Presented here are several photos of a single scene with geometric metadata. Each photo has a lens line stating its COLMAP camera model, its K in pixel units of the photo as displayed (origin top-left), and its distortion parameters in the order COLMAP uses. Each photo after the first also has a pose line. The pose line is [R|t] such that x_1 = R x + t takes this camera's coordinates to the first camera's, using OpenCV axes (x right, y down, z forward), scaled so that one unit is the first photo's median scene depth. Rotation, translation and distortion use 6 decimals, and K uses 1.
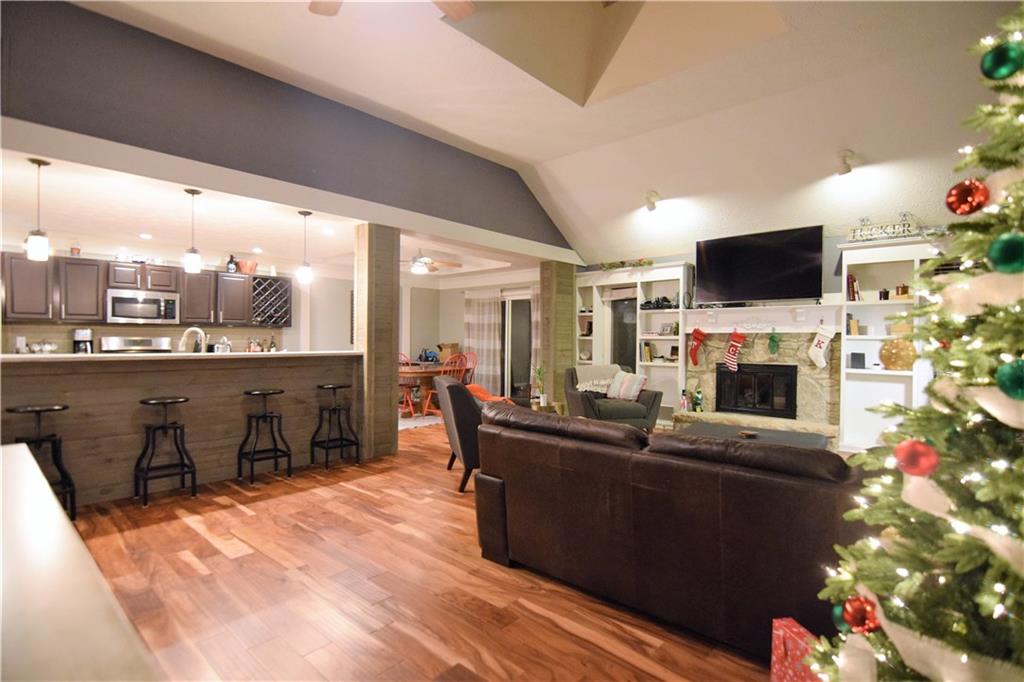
lens RADIAL K [[494.7, 0, 513.8], [0, 494.7, 344.7], [0, 0, 1]] dist [-0.031567, -0.000684]
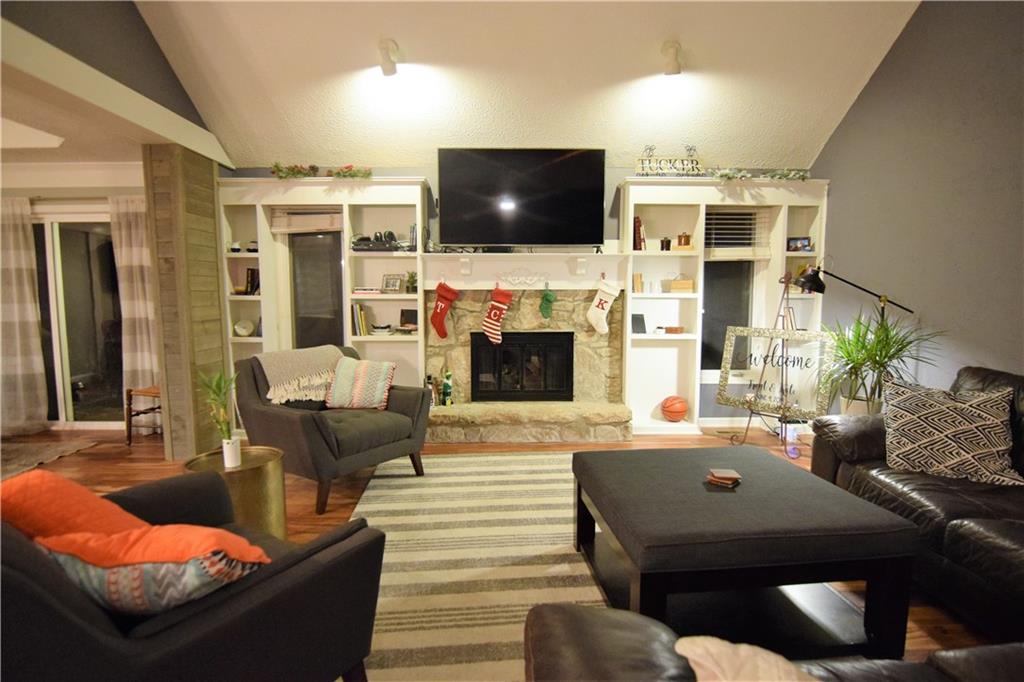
lens RADIAL K [[523.7, 0, 510.6], [0, 523.7, 345.8], [0, 0, 1]] dist [-0.014338, -0.001281]
pose [[0.729347, -0.074359, 0.680091, -0.051603], [0.012129, 0.995325, 0.095818, -0.014639], [-0.684037, -0.061635, 0.726839, 0.418756]]
